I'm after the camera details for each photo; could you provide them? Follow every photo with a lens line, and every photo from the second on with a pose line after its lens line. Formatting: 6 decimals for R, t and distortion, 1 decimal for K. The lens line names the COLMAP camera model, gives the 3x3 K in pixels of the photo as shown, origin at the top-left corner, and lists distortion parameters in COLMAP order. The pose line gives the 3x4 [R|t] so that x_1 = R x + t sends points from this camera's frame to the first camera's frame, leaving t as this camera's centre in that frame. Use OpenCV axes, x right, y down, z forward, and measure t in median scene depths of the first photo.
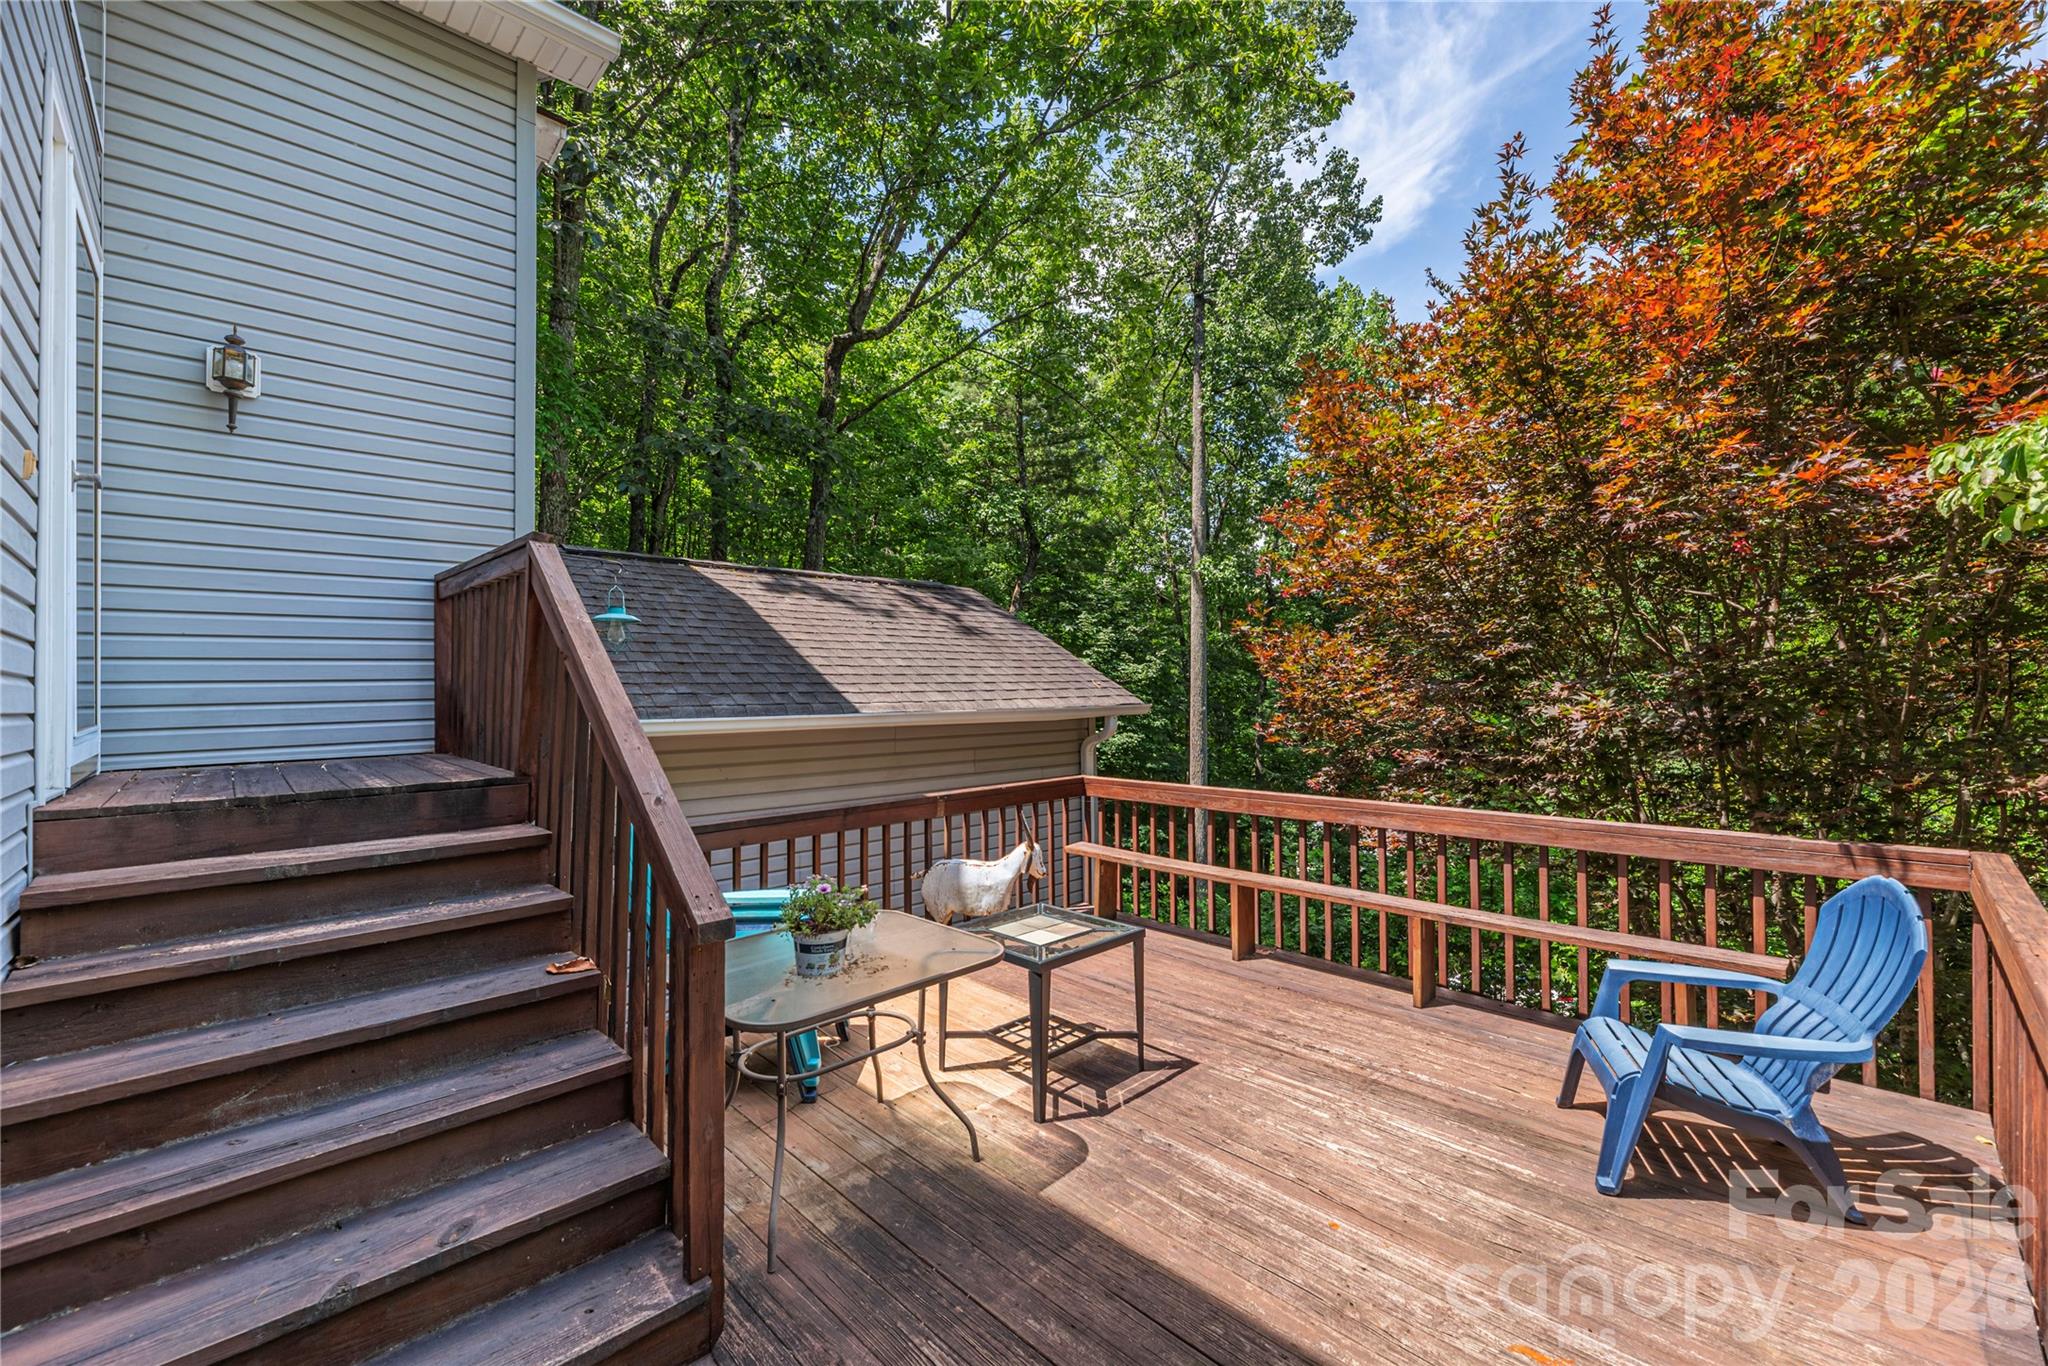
lens RADIAL K [[830.6, 0, 1019.7], [0, 830.6, 678.8], [0, 0, 1]] dist [-0.002739, -0.000028]
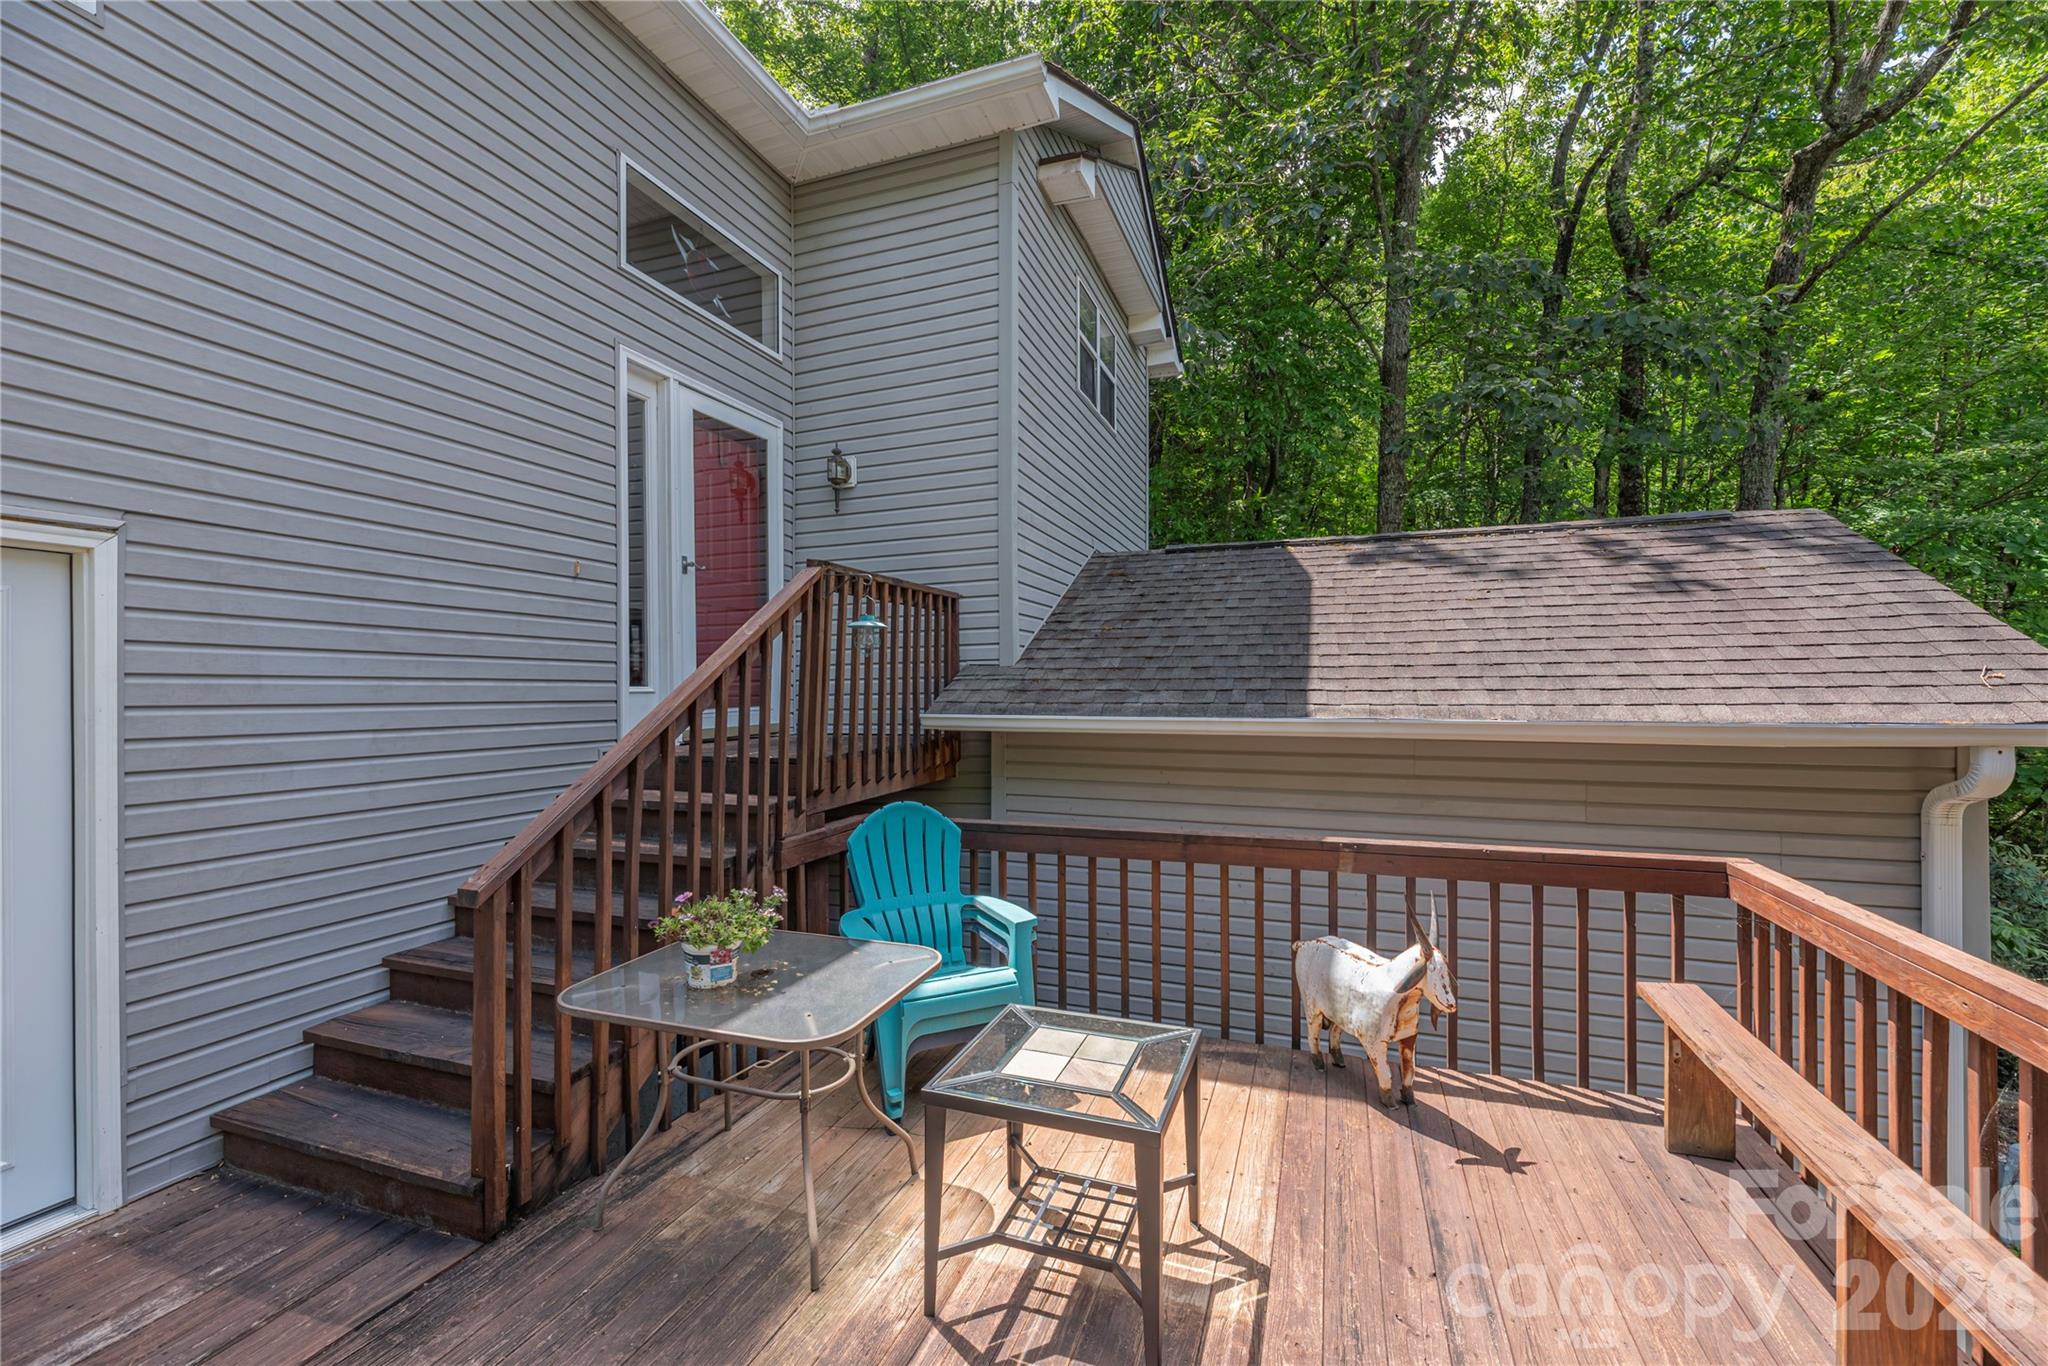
lens RADIAL K [[849.6, 0, 1014.7], [0, 849.6, 688.8], [0, 0, 1]] dist [-0.005731, -0.000278]
pose [[0.430676, -0.002344, -0.902504, 0.430081], [0.015231, 0.999873, 0.004671, 0.010129], [0.902378, -0.015758, 0.430657, 0.483450]]
